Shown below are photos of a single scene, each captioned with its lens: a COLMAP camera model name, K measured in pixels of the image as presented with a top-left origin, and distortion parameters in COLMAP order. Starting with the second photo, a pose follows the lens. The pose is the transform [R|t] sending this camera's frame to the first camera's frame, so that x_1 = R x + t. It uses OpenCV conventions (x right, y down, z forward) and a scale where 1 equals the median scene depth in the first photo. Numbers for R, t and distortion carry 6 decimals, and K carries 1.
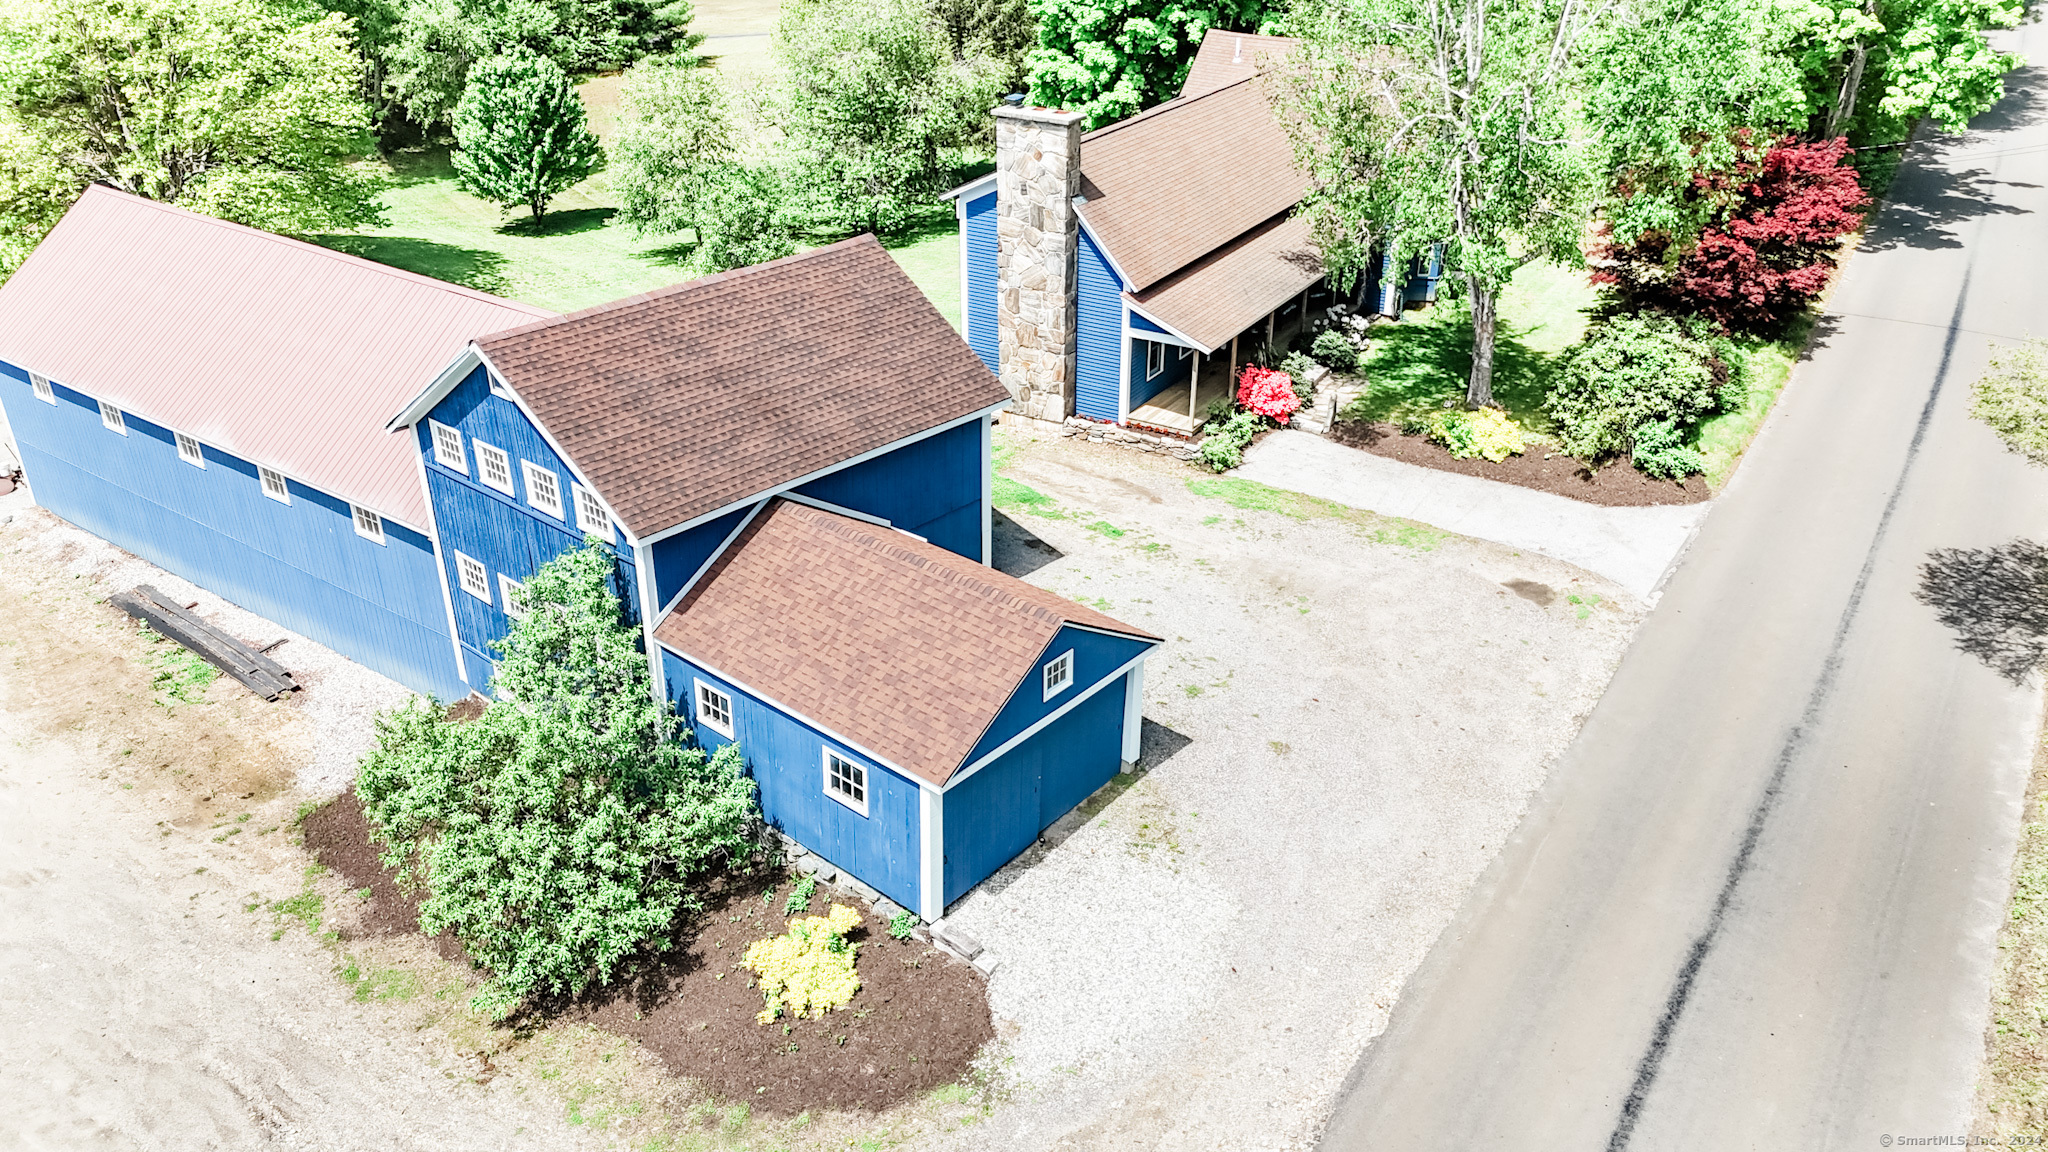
lens RADIAL K [[1493.0, 0, 1022.0], [0, 1493.0, 578.2], [0, 0, 1]] dist [0.064797, -0.045035]
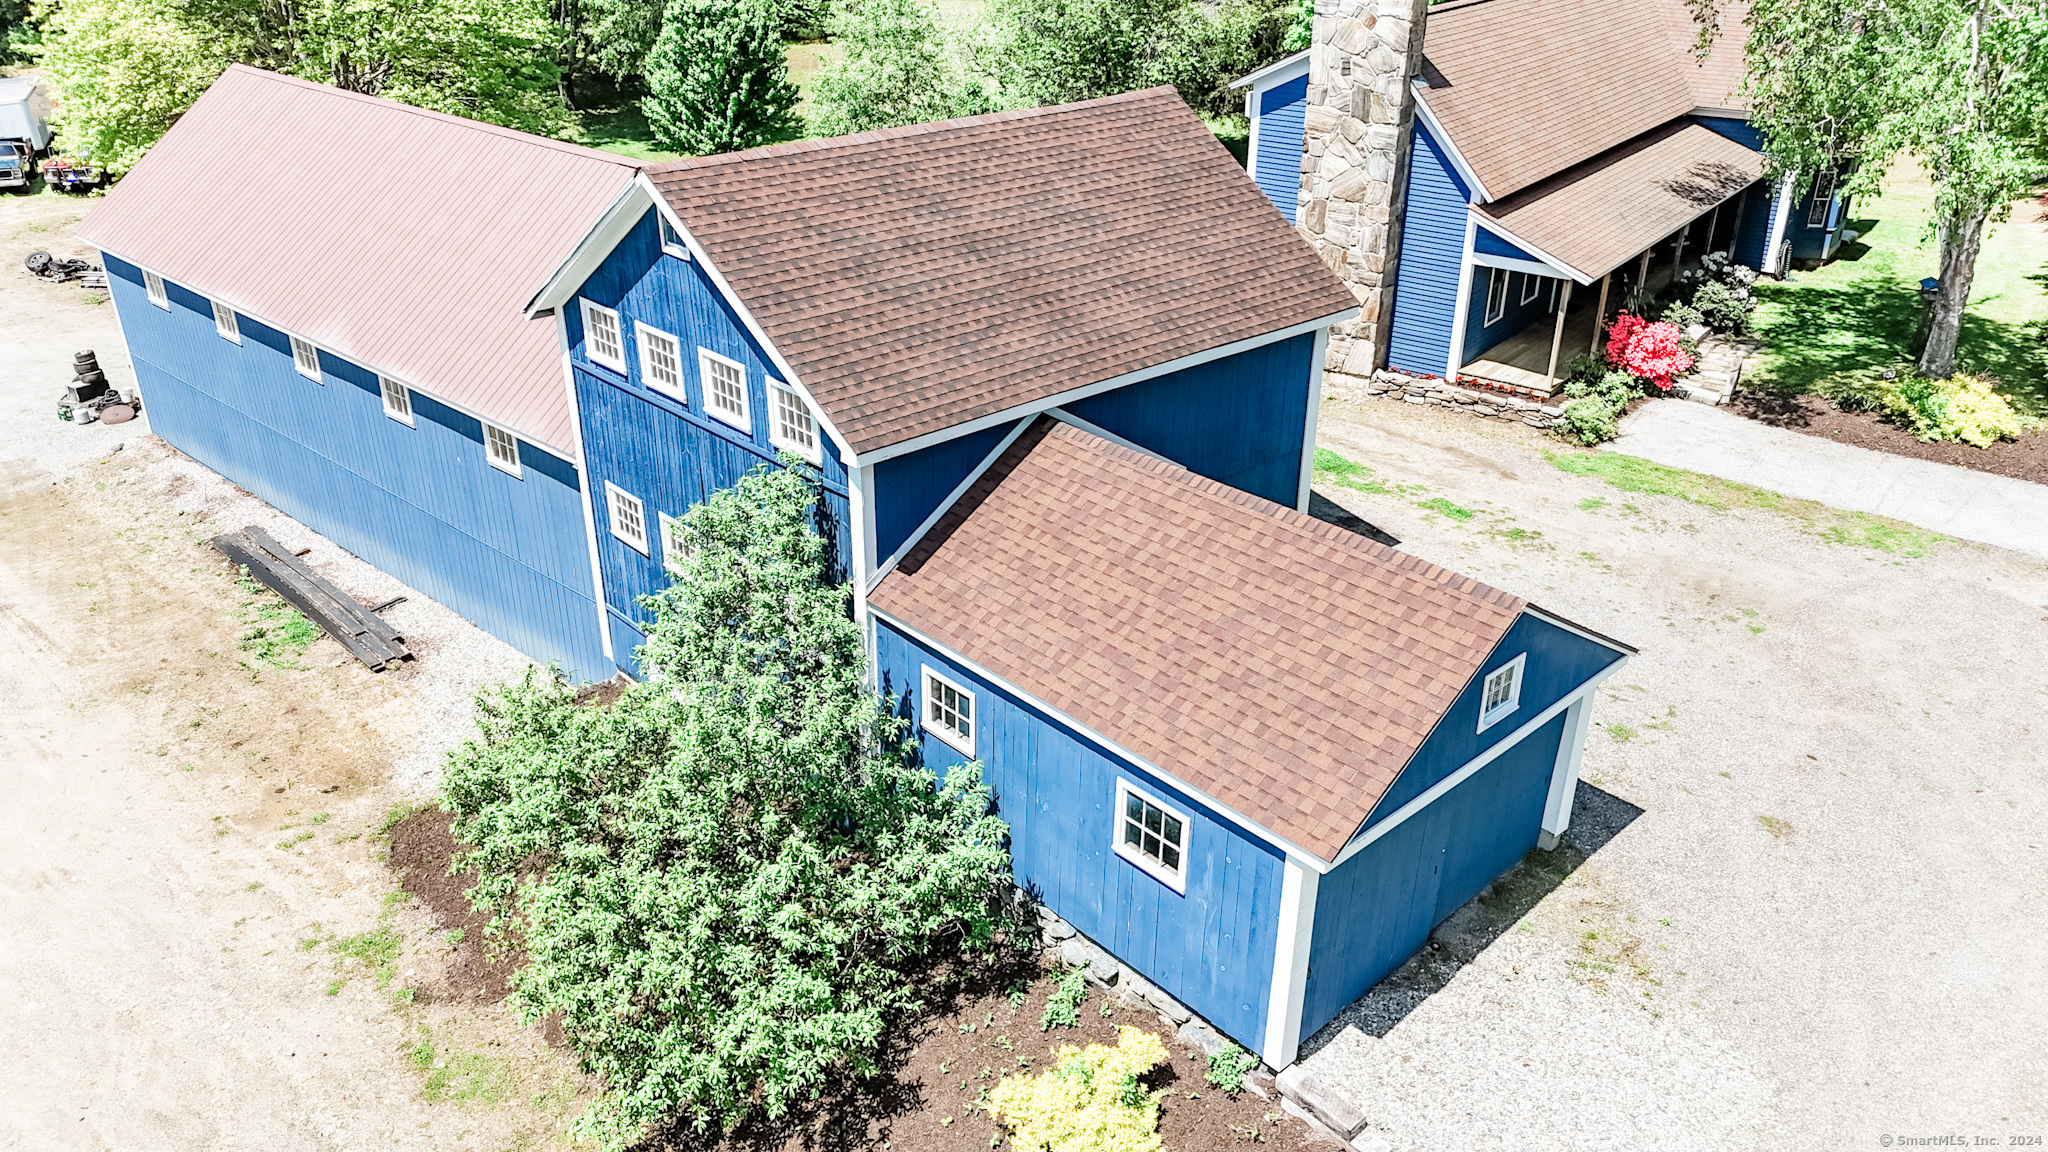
lens RADIAL K [[1493.0, 0, 1013.8], [0, 1493.0, 570.6], [0, 0, 1]] dist [0.064797, -0.045035]
pose [[0.992785, 0.050935, -0.108555, -0.095151], [-0.053543, 0.998339, -0.021249, 0.032524], [0.107293, 0.026908, 0.993863, 0.293181]]
